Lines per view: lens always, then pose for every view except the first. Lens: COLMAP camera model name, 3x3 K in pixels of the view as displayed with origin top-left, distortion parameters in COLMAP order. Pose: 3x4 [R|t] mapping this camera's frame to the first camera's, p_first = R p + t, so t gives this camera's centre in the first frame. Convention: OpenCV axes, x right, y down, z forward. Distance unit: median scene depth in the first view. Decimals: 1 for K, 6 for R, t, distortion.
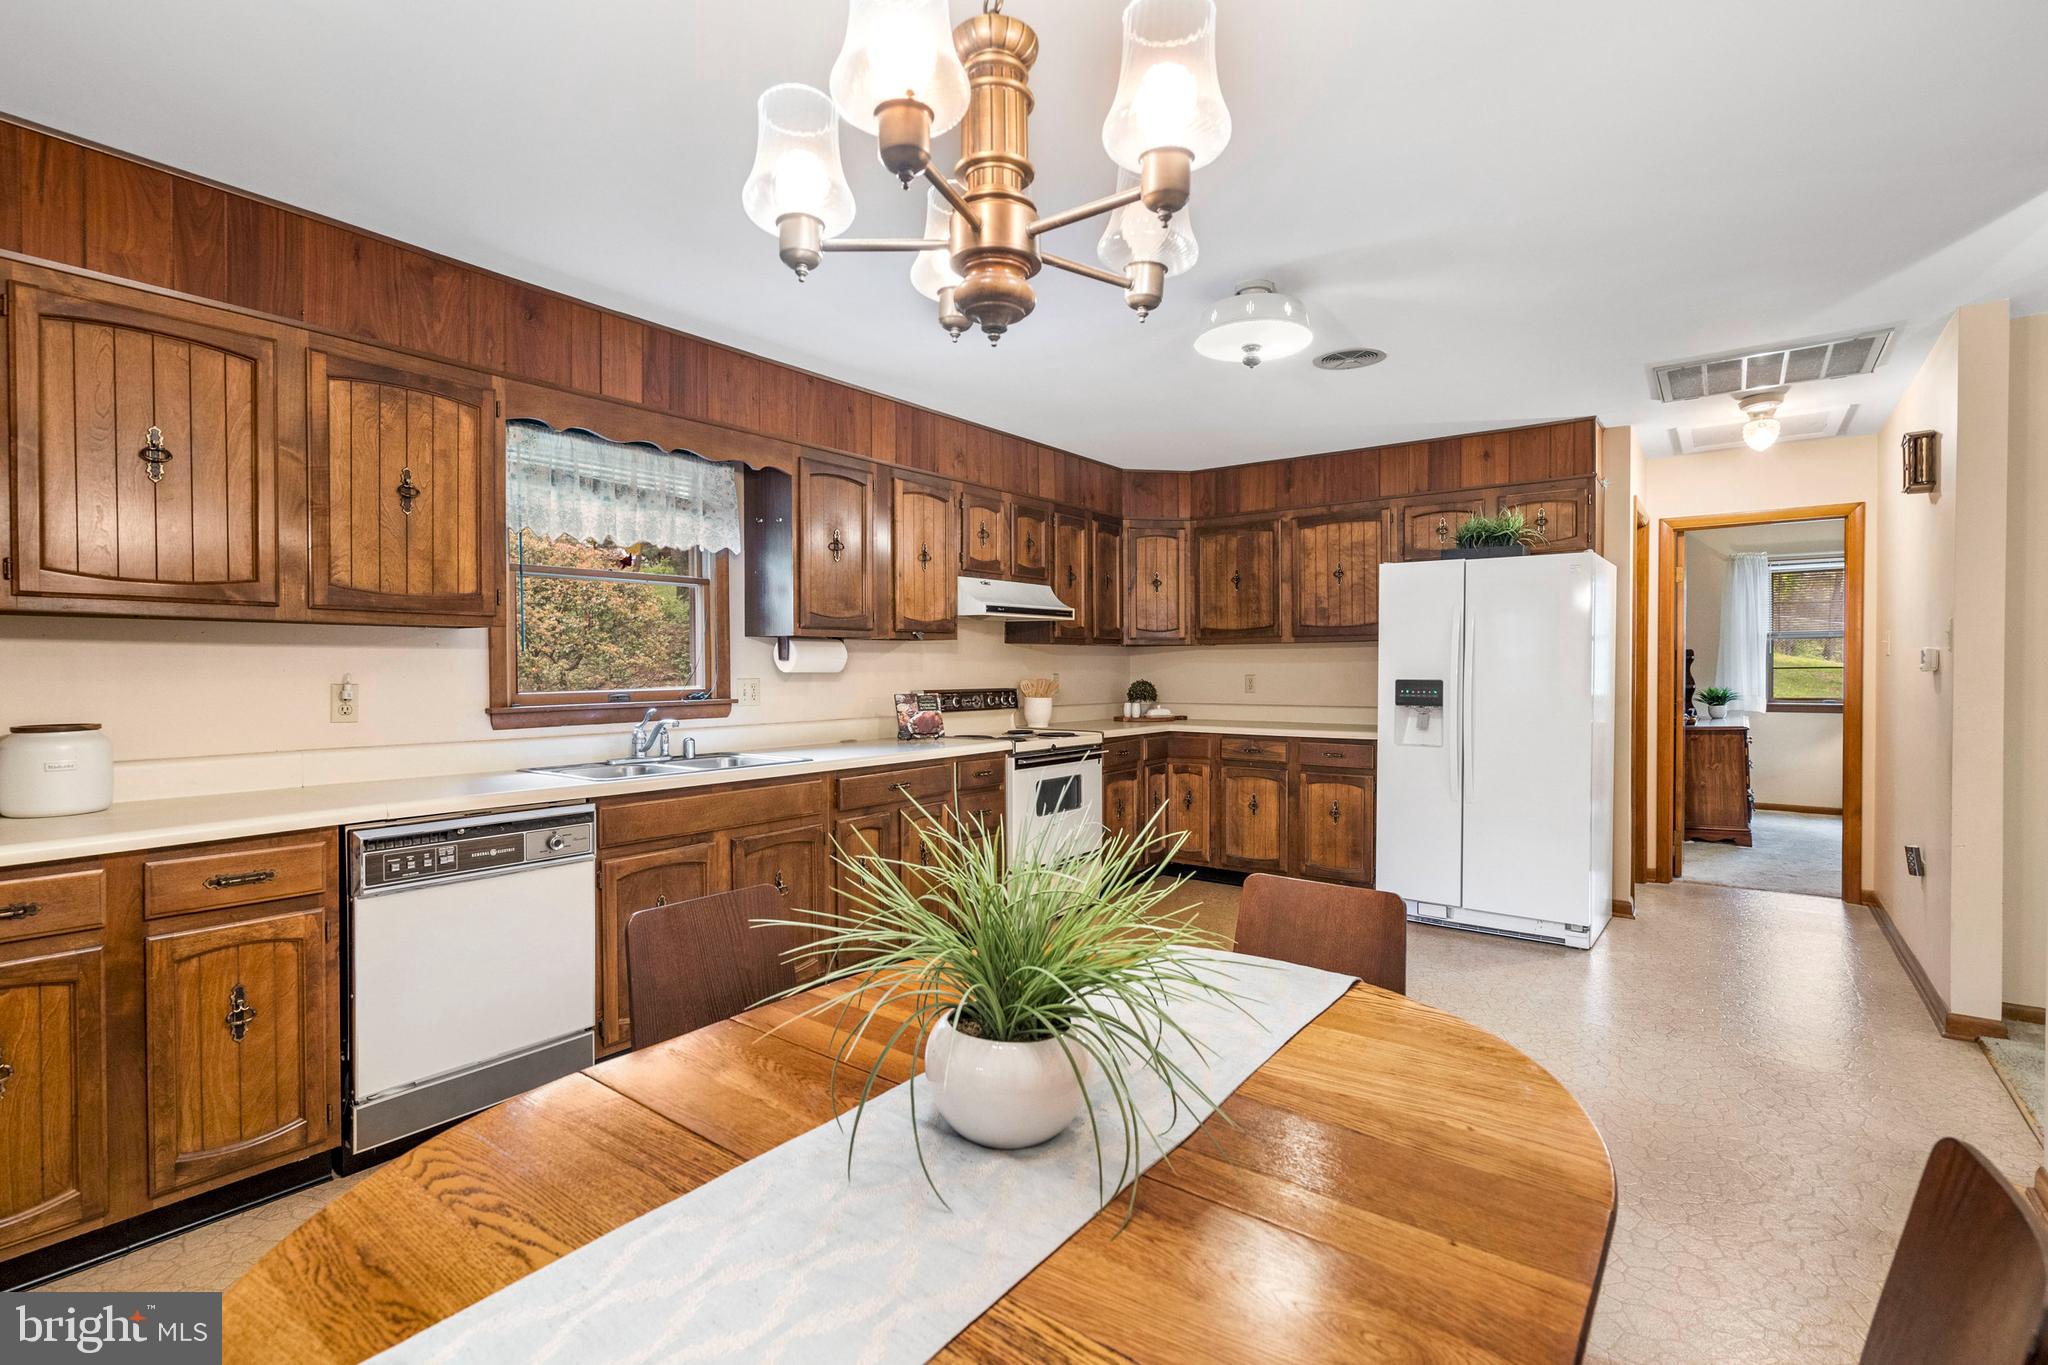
lens RADIAL K [[949.7, 0, 1027.6], [0, 949.7, 679.9], [0, 0, 1]] dist [-0.003284, 0.001248]
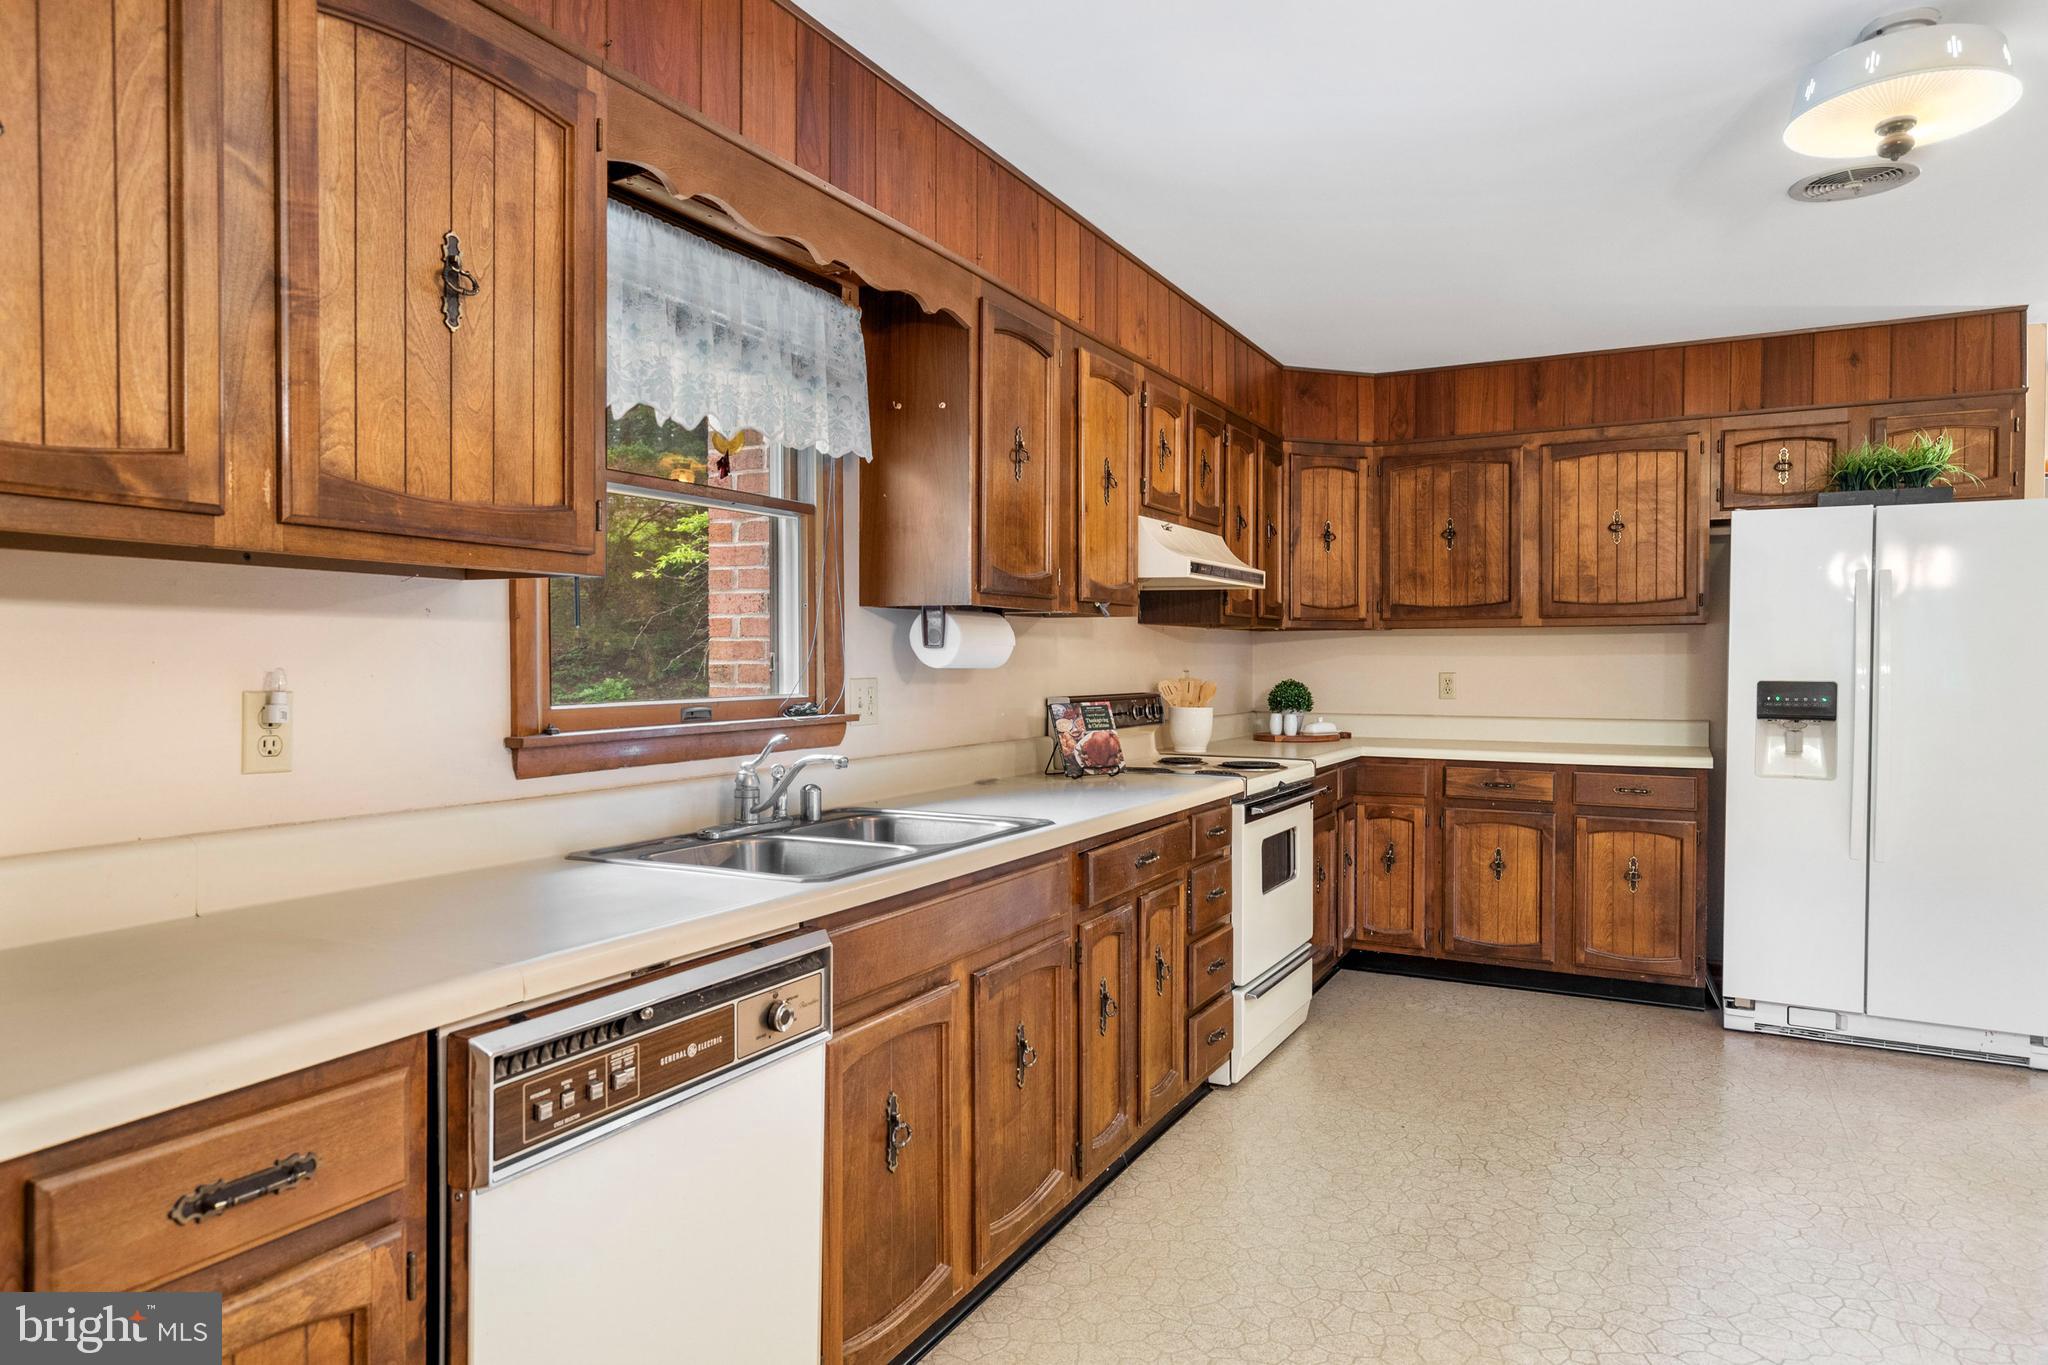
lens RADIAL K [[1241.5, 0, 1024.0], [0, 1241.5, 682.5], [0, 0, 1]] dist [0.005754, 0.000153]
pose [[0.987888, 0.001478, 0.155161, -0.258975], [-0.002202, 0.999987, 0.004493, -0.002059], [-0.155152, -0.004780, 0.987879, 0.190723]]
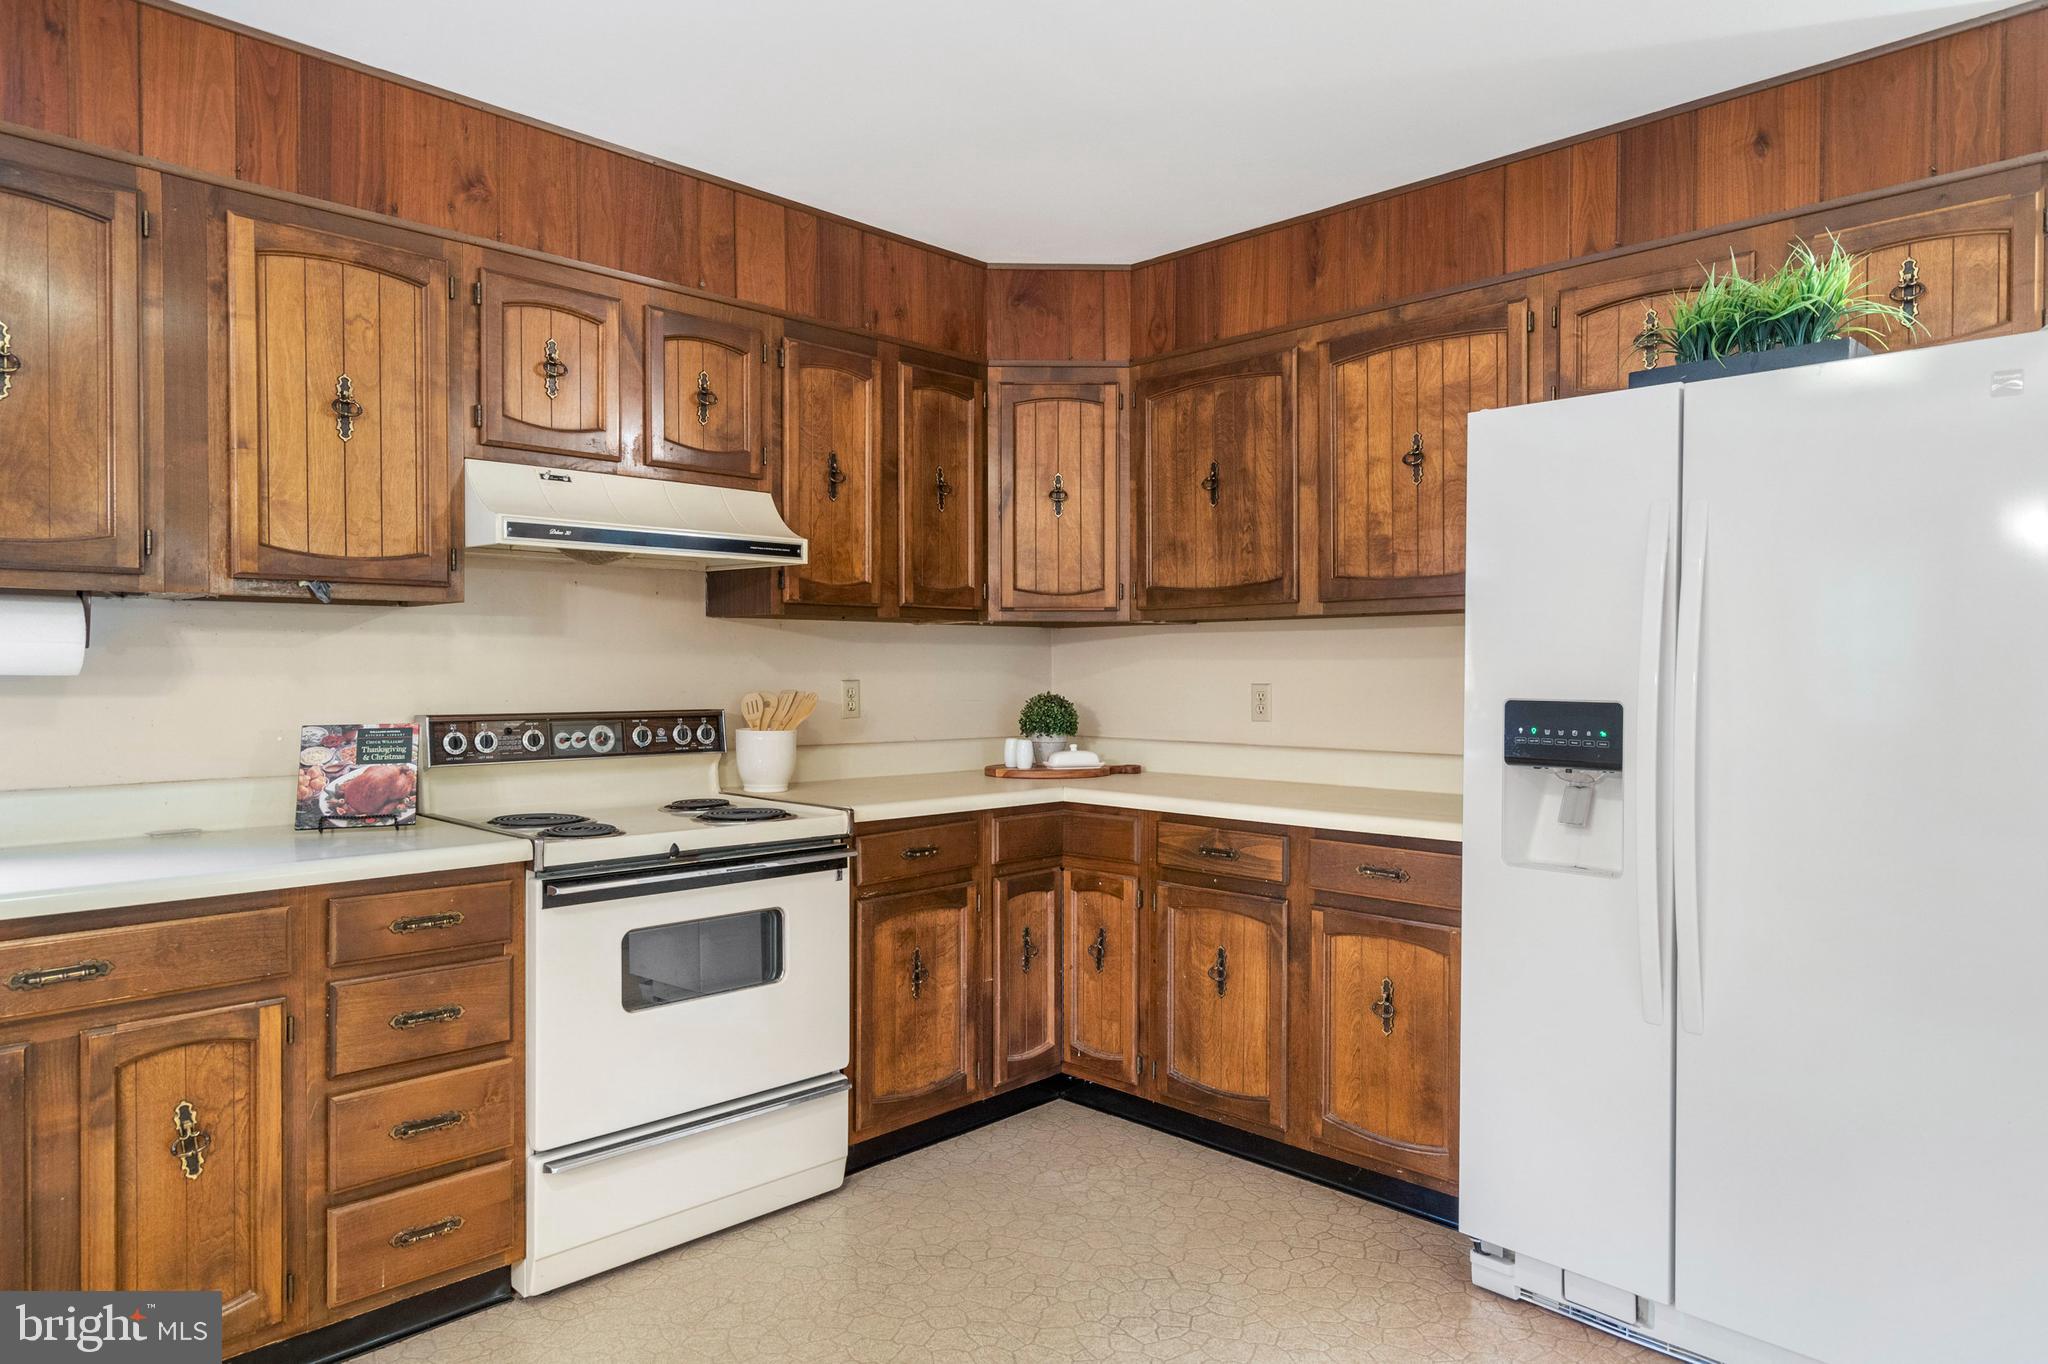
lens RADIAL K [[1241.9, 0, 1024.0], [0, 1241.9, 682.0], [0, 0, 1]] dist [0.001522, -0.000964]
pose [[0.991034, 0.005864, -0.133480, 0.245700], [-0.006254, 0.999977, -0.002503, -0.005090], [0.133463, 0.003316, 0.991048, 0.437584]]
